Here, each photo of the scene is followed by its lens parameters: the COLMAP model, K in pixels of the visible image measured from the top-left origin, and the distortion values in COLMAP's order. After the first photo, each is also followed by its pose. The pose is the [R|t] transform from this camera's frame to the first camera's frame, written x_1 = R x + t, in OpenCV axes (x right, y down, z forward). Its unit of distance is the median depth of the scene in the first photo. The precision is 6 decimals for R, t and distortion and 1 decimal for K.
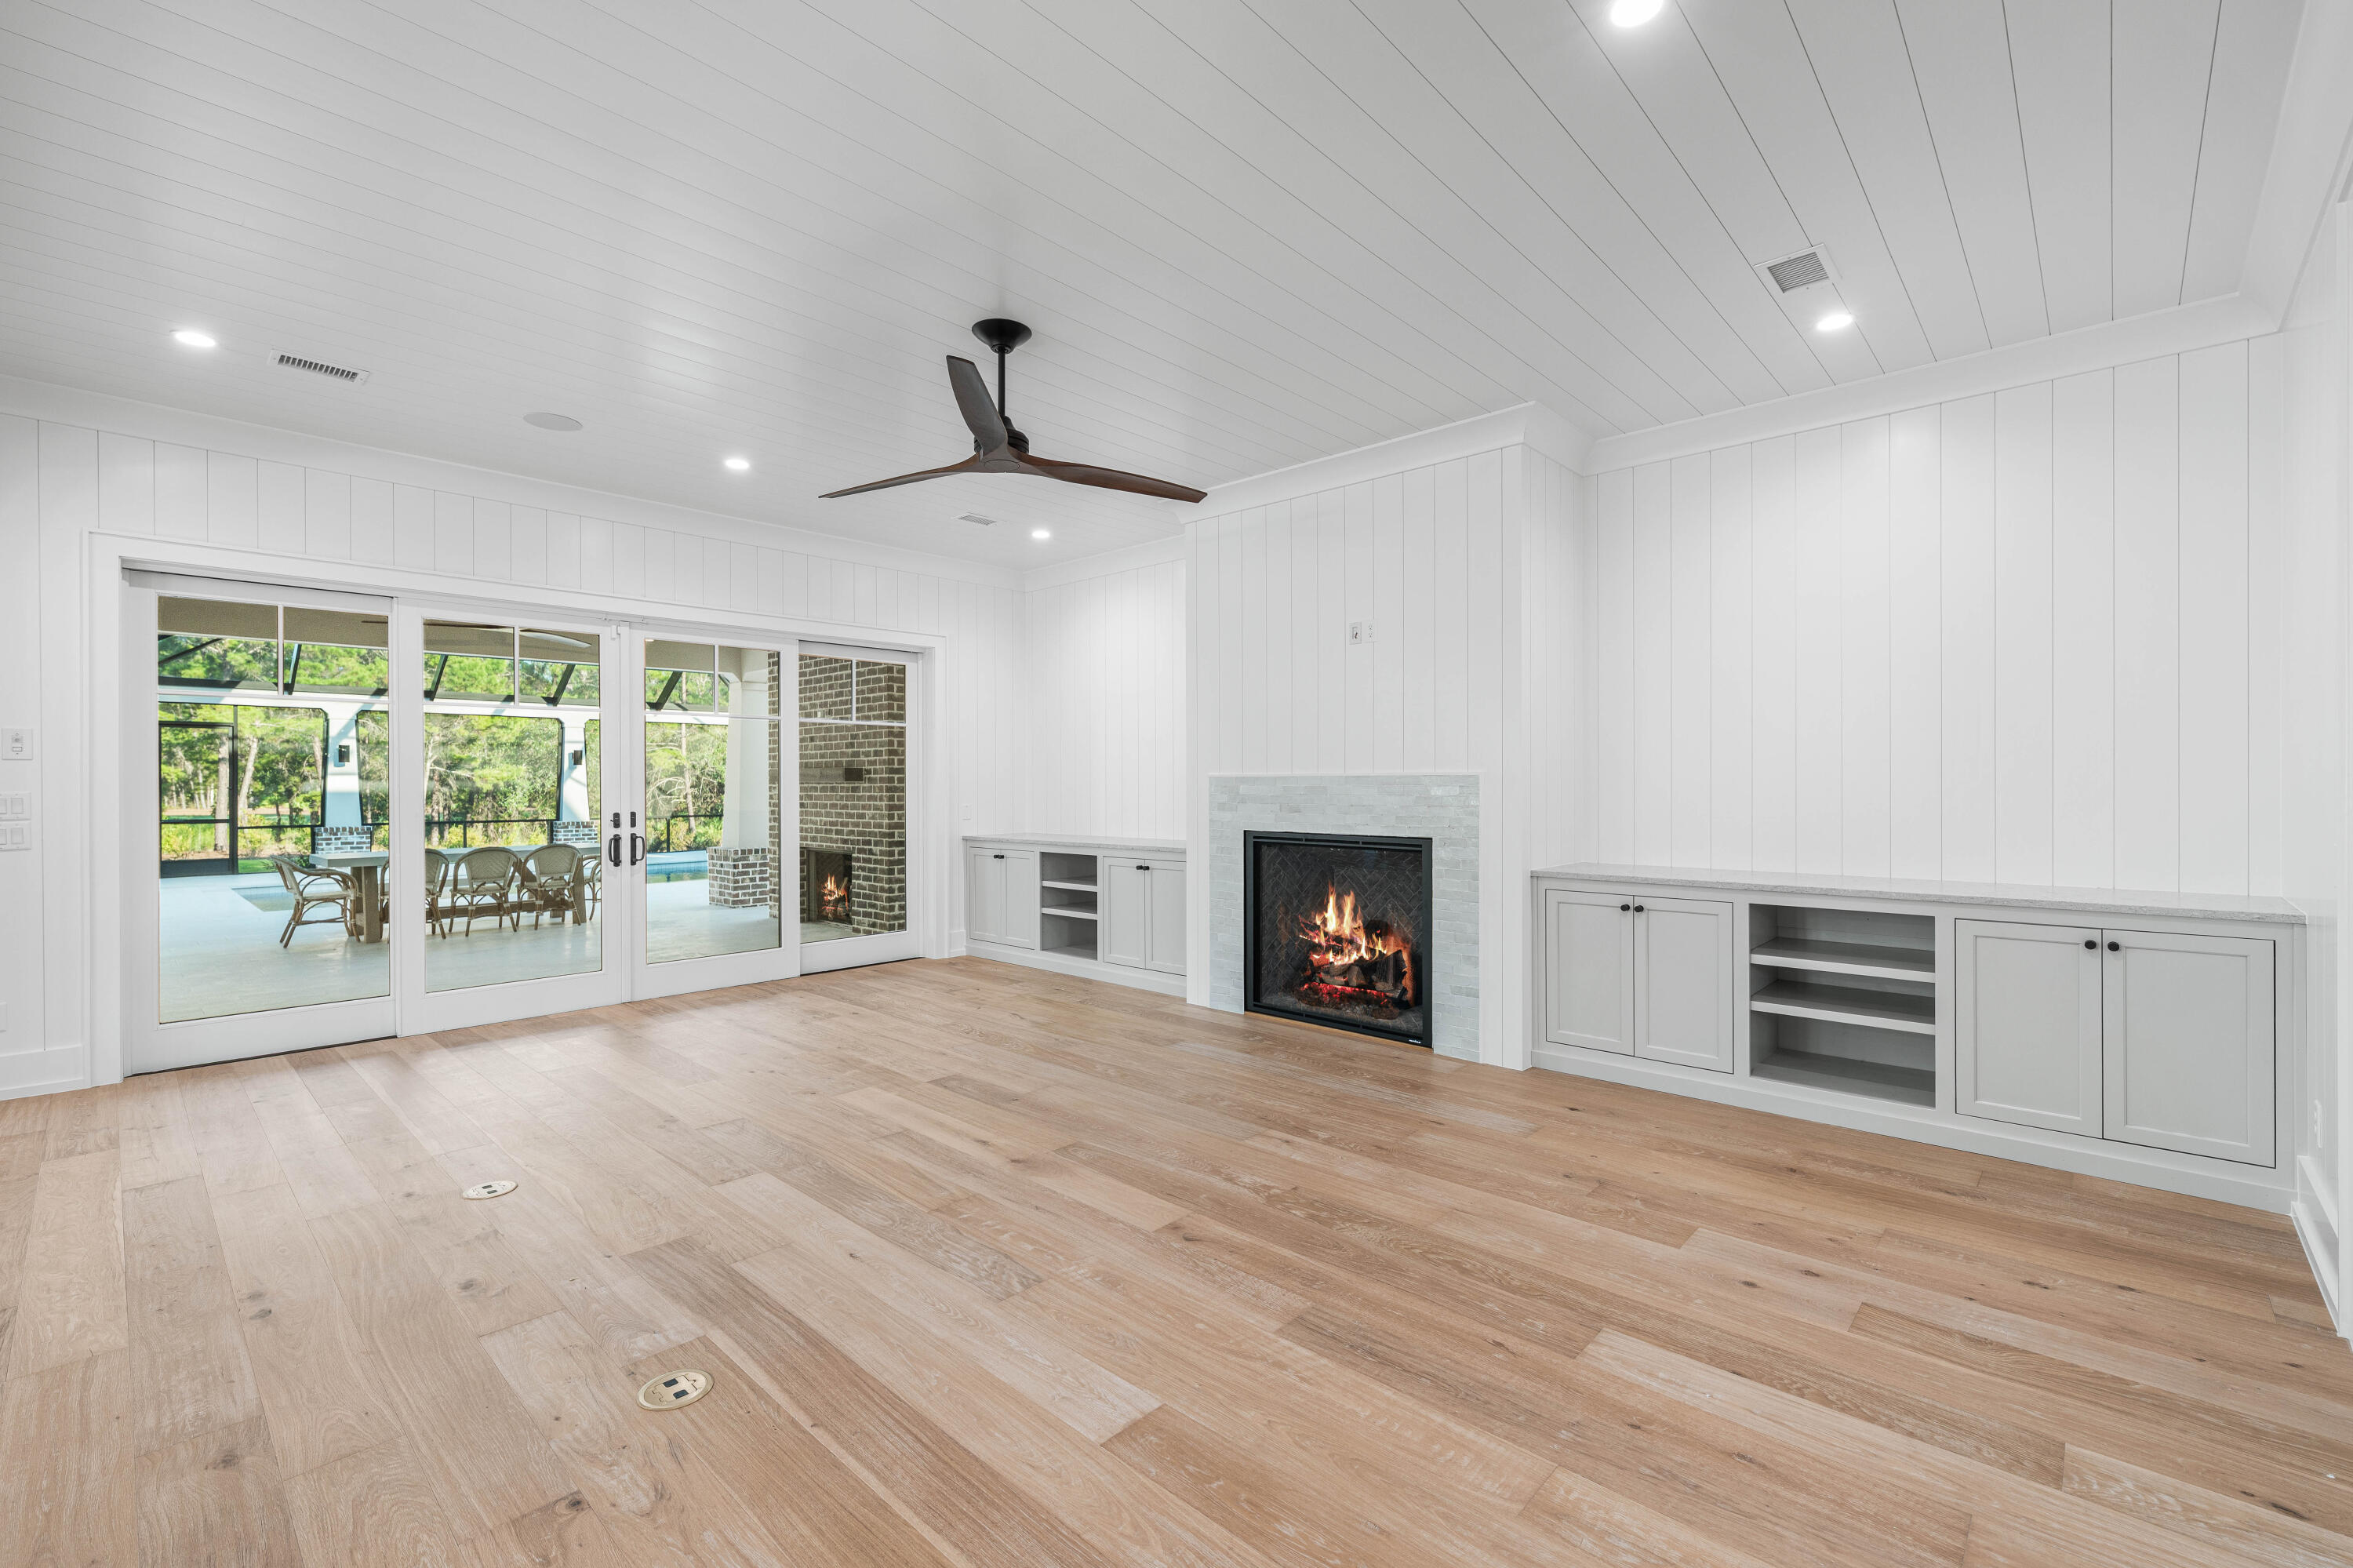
lens RADIAL K [[1015.2, 0, 1176.5], [0, 1015.2, 784.0], [0, 0, 1]] dist [0.014508, 0.000420]
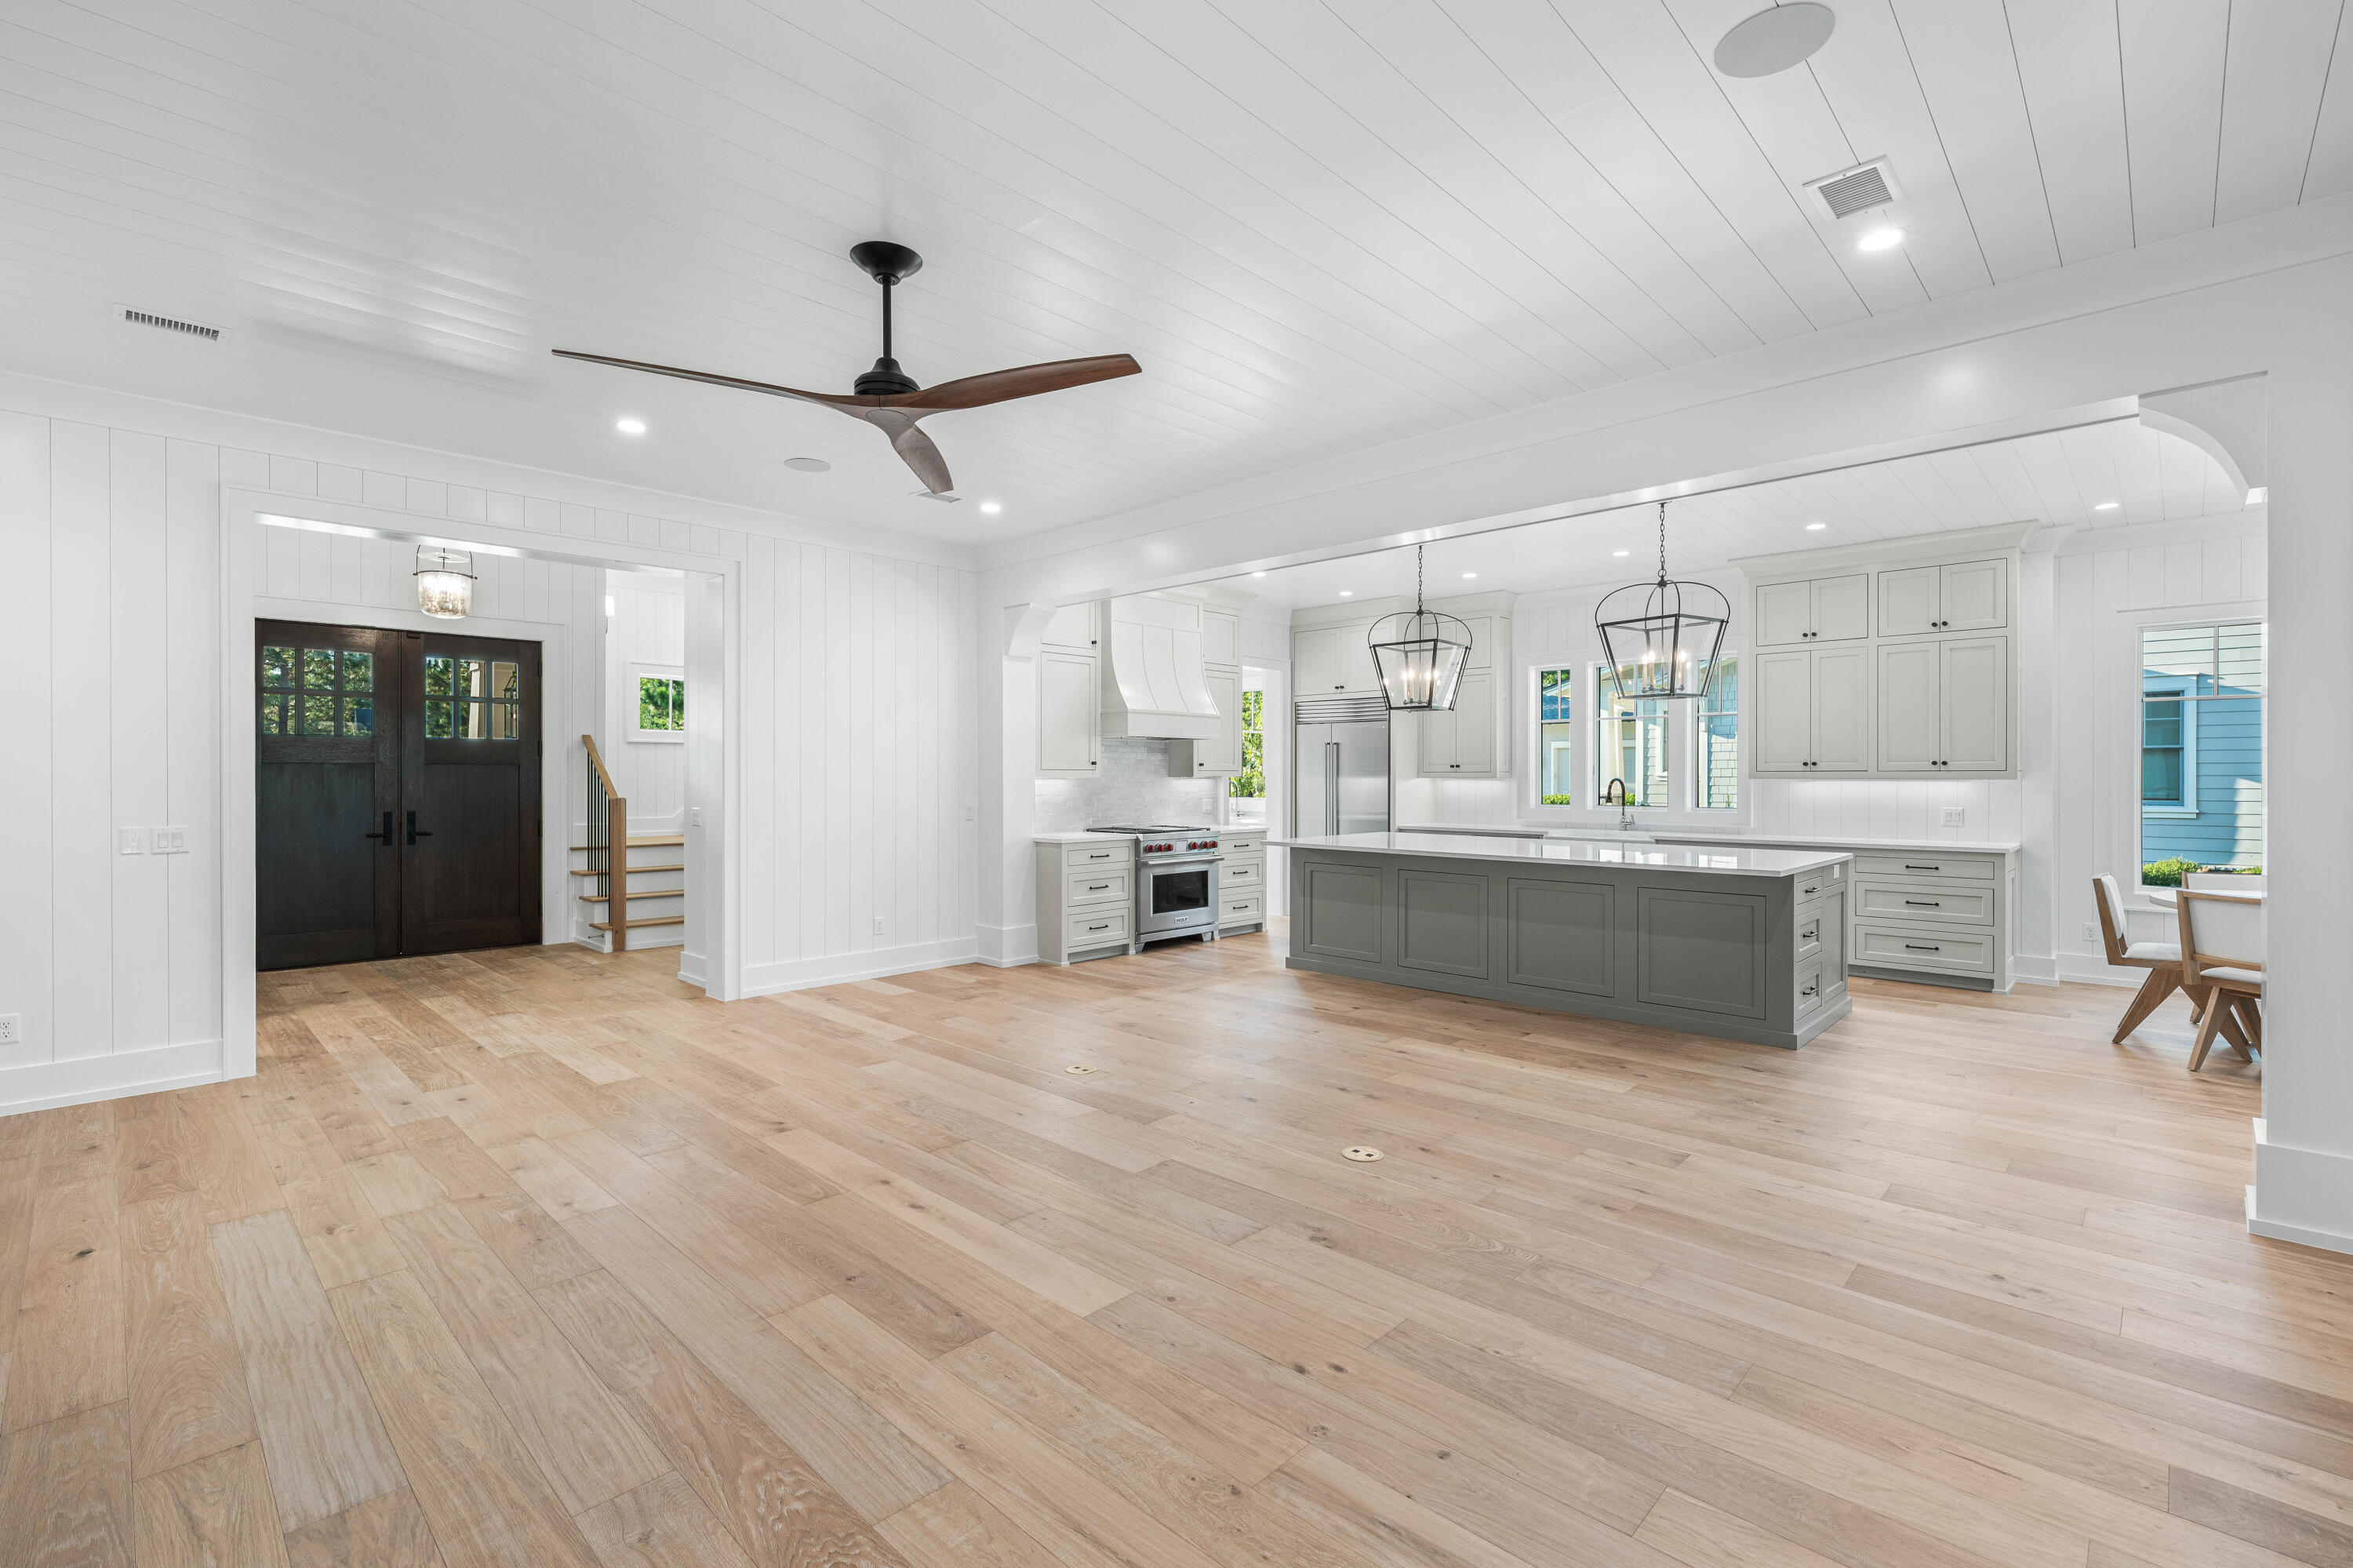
lens RADIAL K [[1061.7, 0, 1173.8], [0, 1061.7, 775.2], [0, 0, 1]] dist [0.006476, -0.000012]
pose [[-0.999808, 0.004500, 0.019074, -0.351349], [0.004501, 0.999990, 0.000045, -0.012571], [-0.019074, 0.000131, -0.999818, 1.551547]]
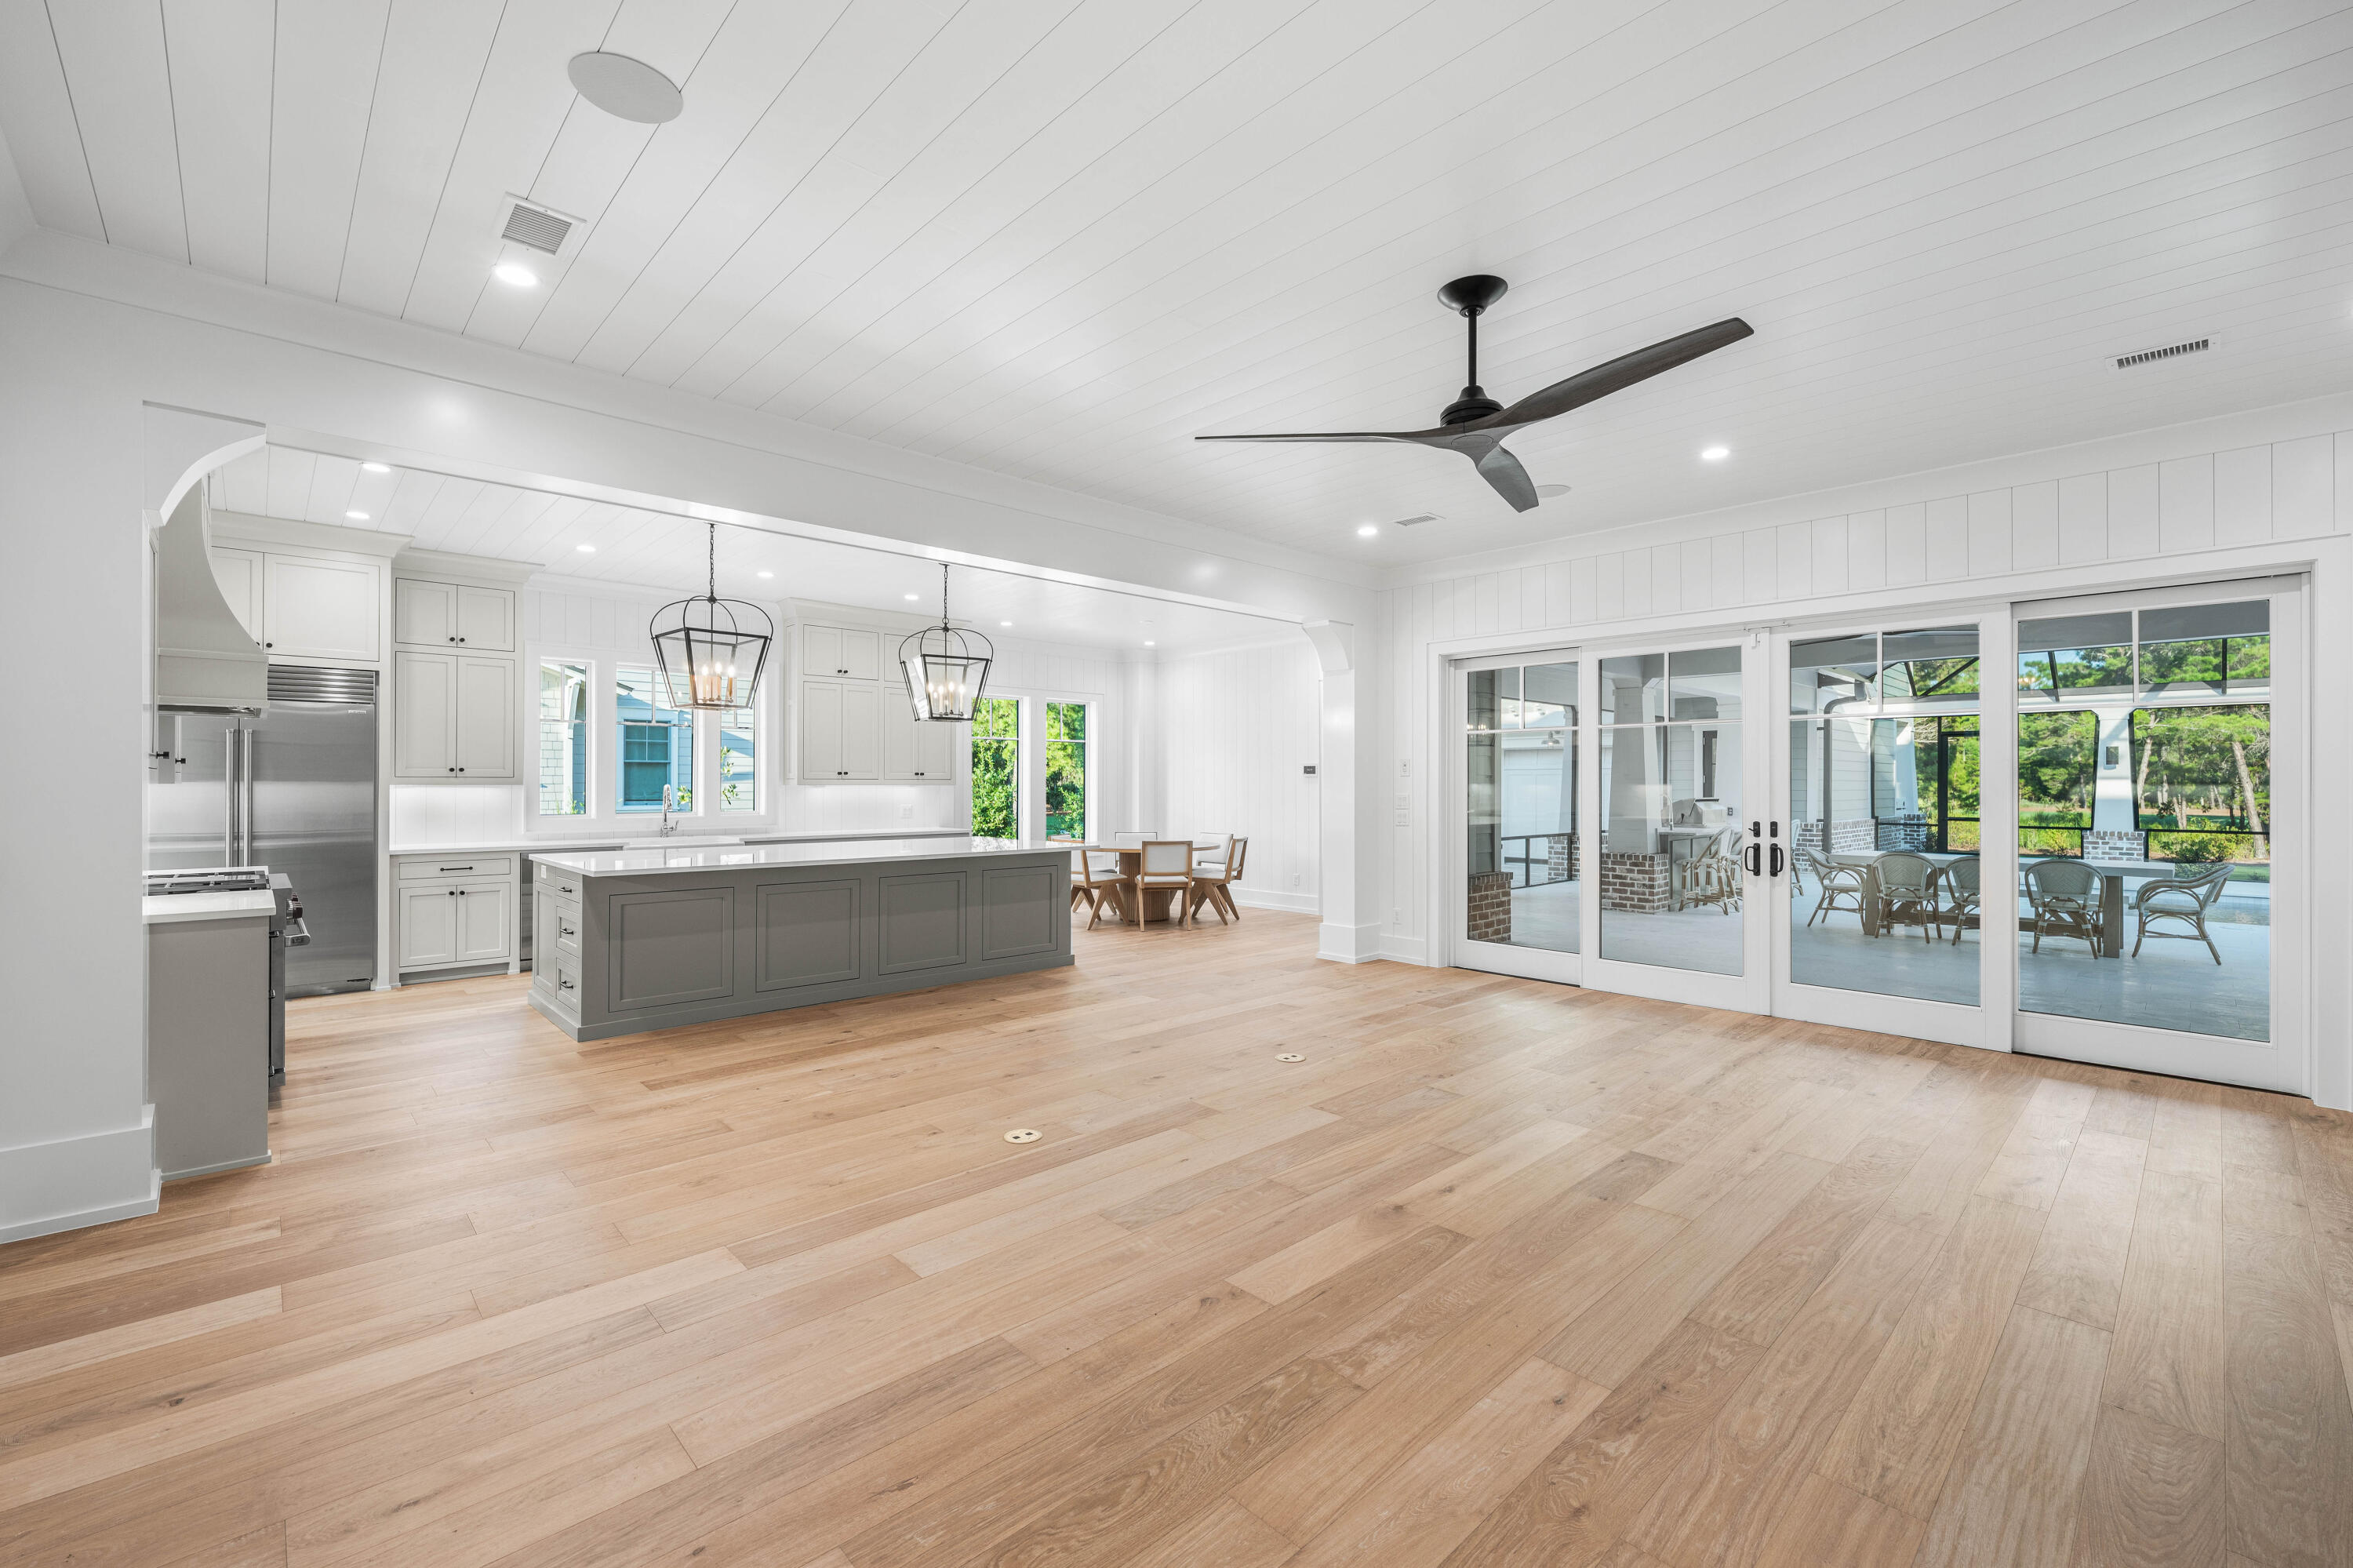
lens RADIAL K [[966.6, 0, 1185.8], [0, 966.6, 779.2], [0, 0, 1]] dist [0.002621, 0.000169]
pose [[-0.054148, -0.001774, -0.998531, 0.565664], [-0.002833, 0.999995, -0.001623, -0.013372], [0.998529, 0.002741, -0.054152, 0.658922]]
